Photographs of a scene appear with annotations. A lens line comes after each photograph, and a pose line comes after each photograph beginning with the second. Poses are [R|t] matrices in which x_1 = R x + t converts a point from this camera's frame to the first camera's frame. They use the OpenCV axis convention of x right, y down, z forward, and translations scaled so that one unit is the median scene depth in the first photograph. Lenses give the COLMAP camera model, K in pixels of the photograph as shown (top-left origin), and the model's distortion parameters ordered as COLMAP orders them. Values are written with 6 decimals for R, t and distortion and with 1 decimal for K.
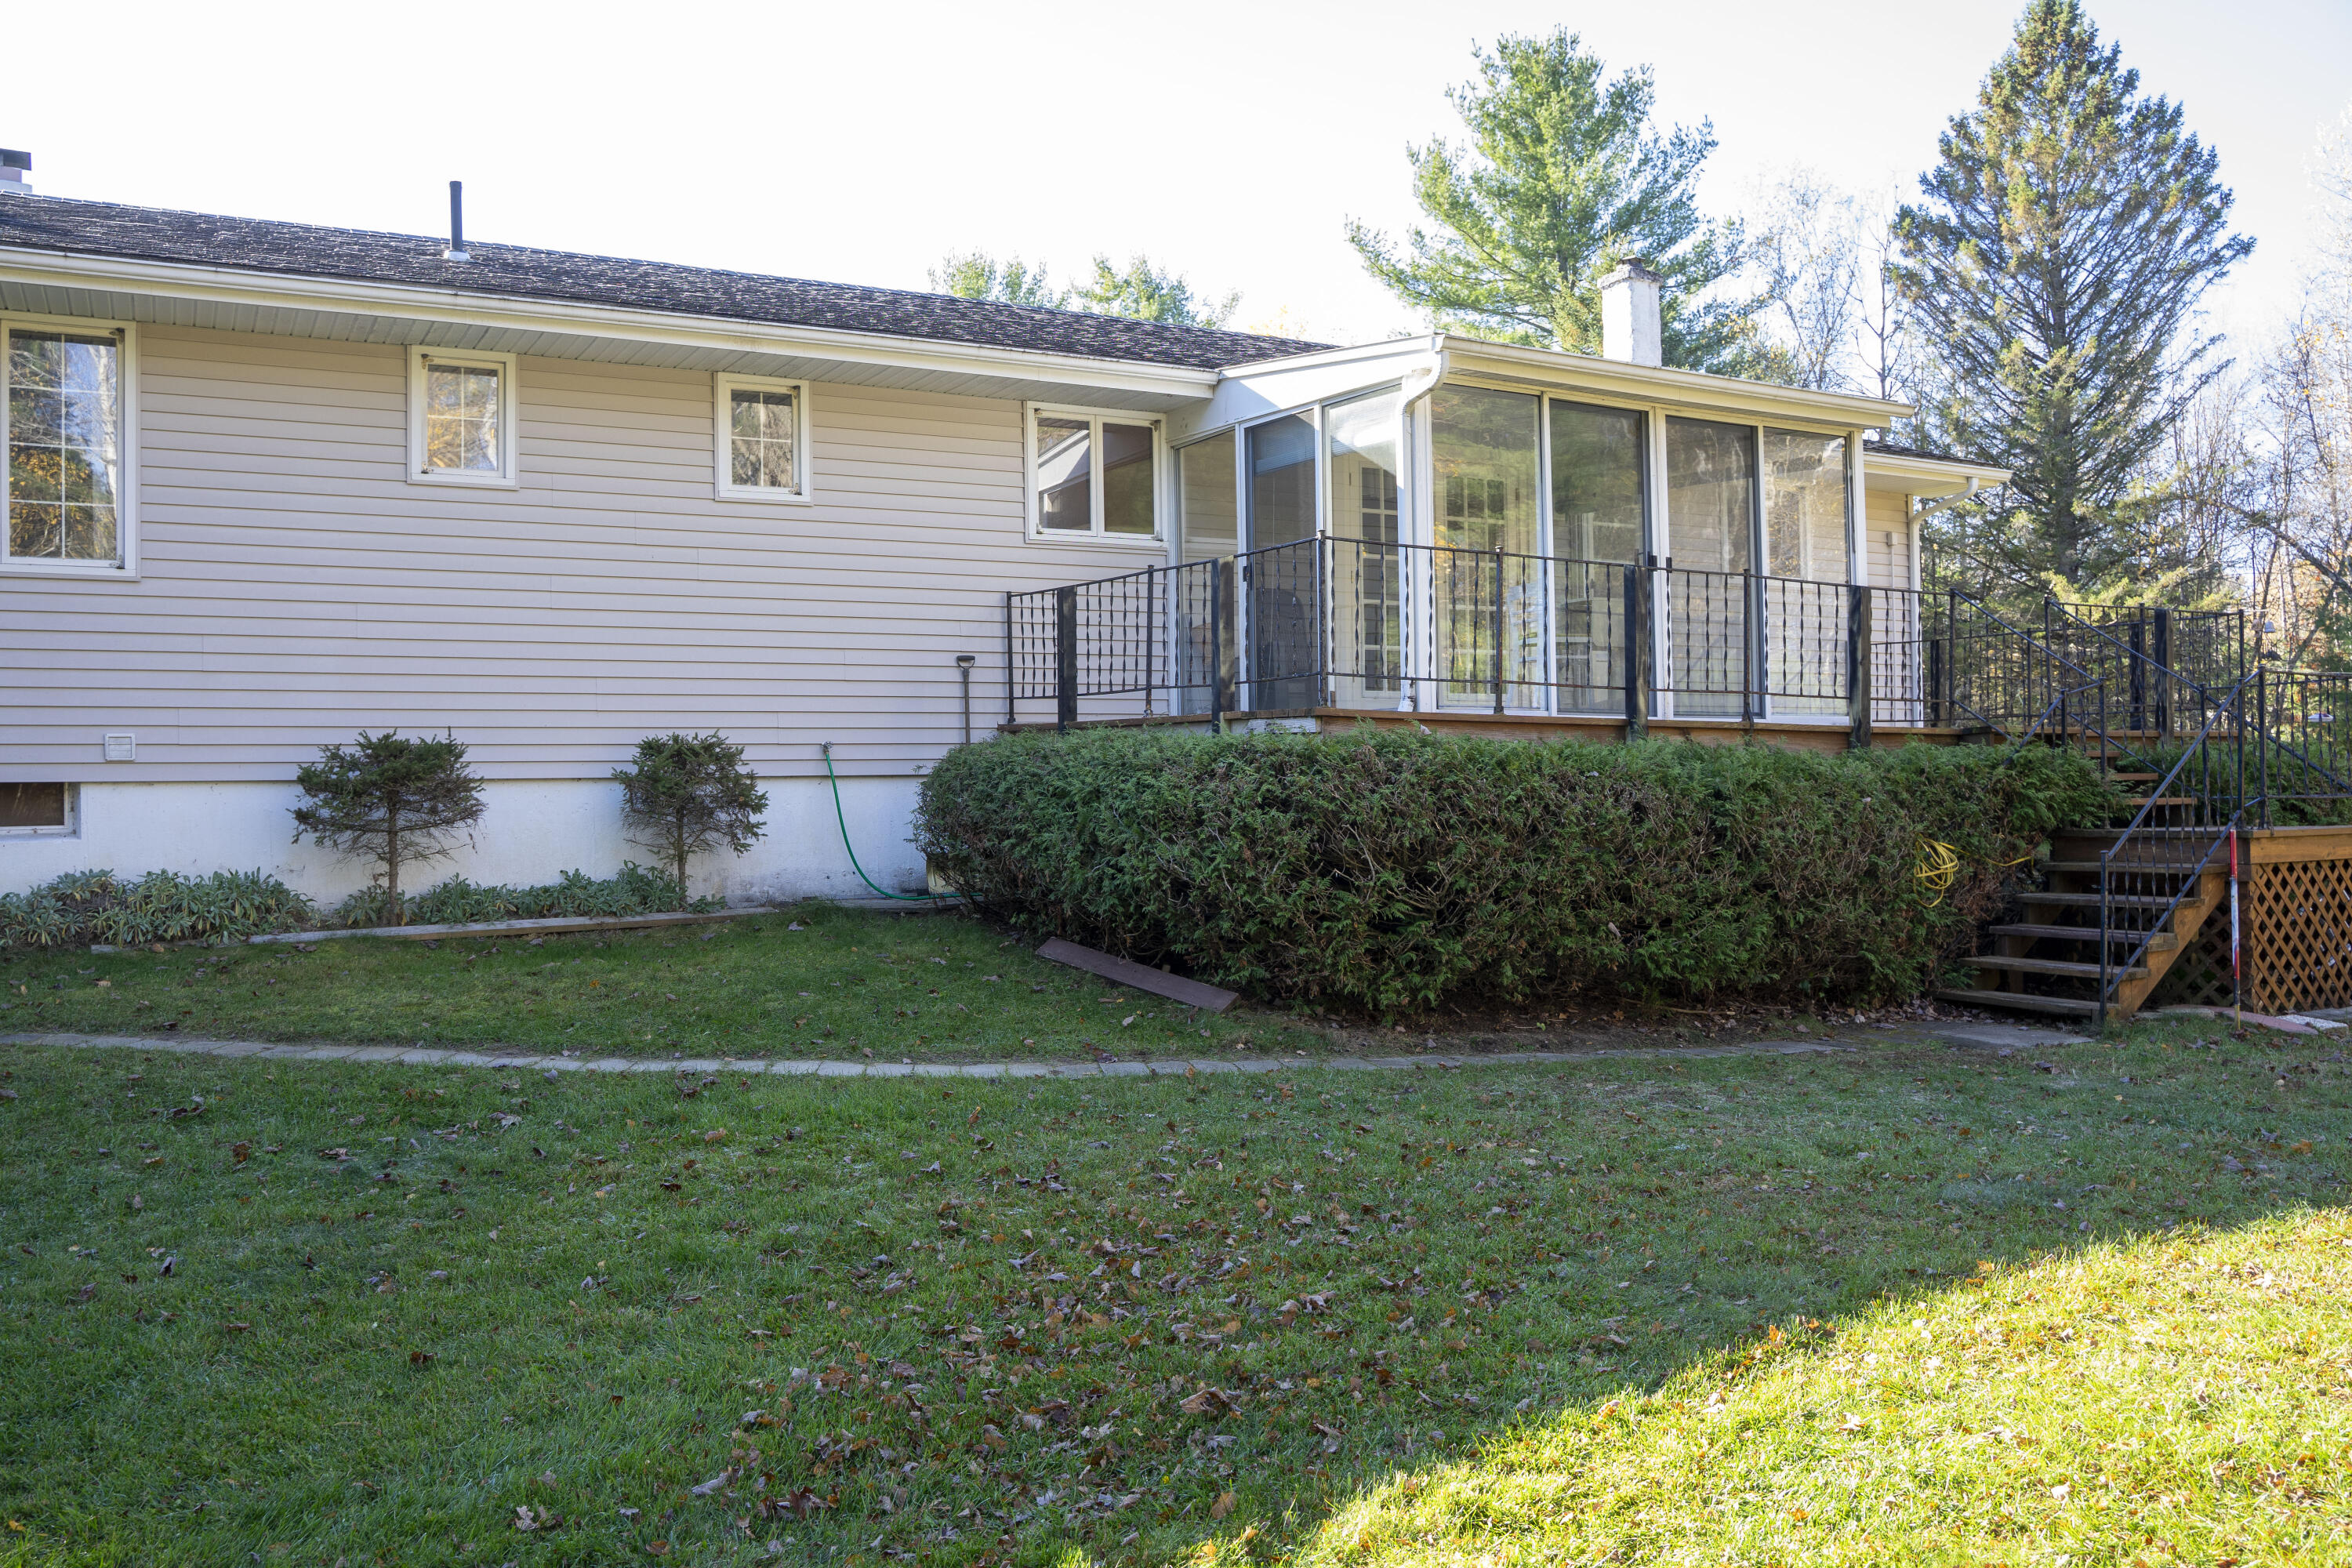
lens RADIAL K [[1910.9, 0, 1176.0], [0, 1910.9, 784.0], [0, 0, 1]] dist [-0.082422, 0.059379]
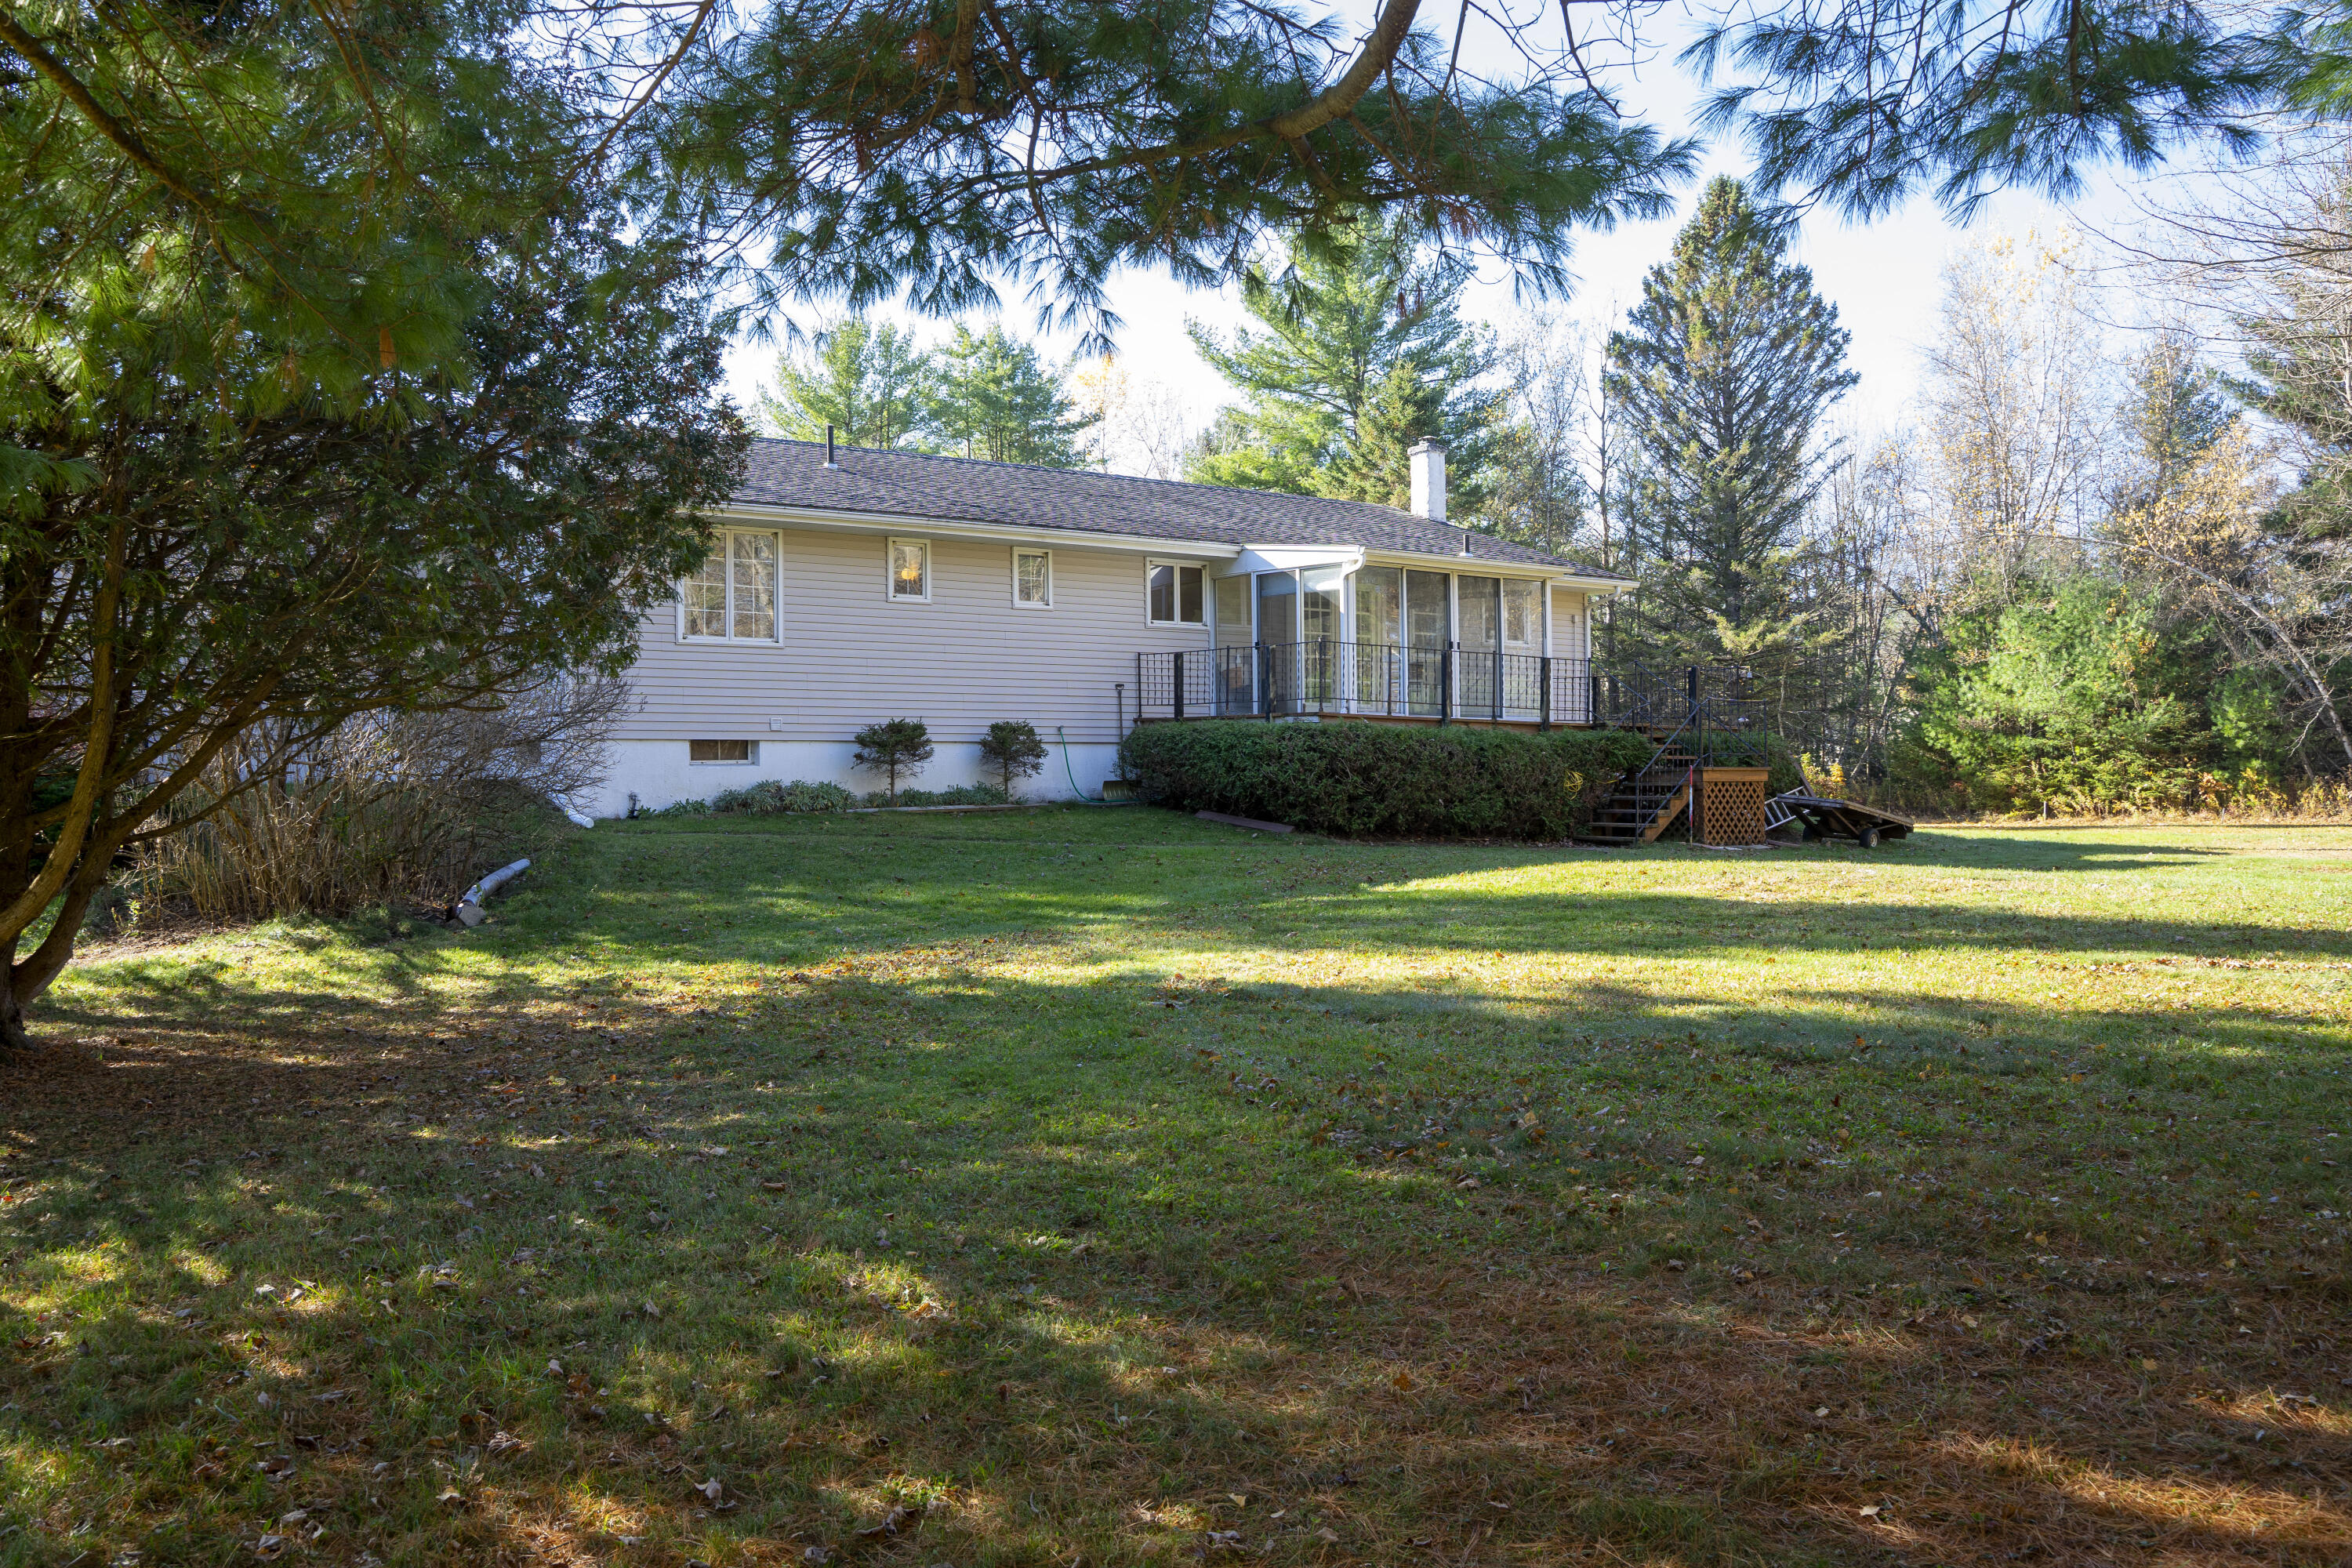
lens RADIAL K [[1899.4, 0, 1176.0], [0, 1899.4, 784.0], [0, 0, 1]] dist [-0.060720, 0.003602]
pose [[0.992260, 0.004319, 0.124102, -0.089034], [-0.004461, 0.999990, 0.000861, 0.011015], [-0.124097, -0.001408, 0.992269, -0.299765]]
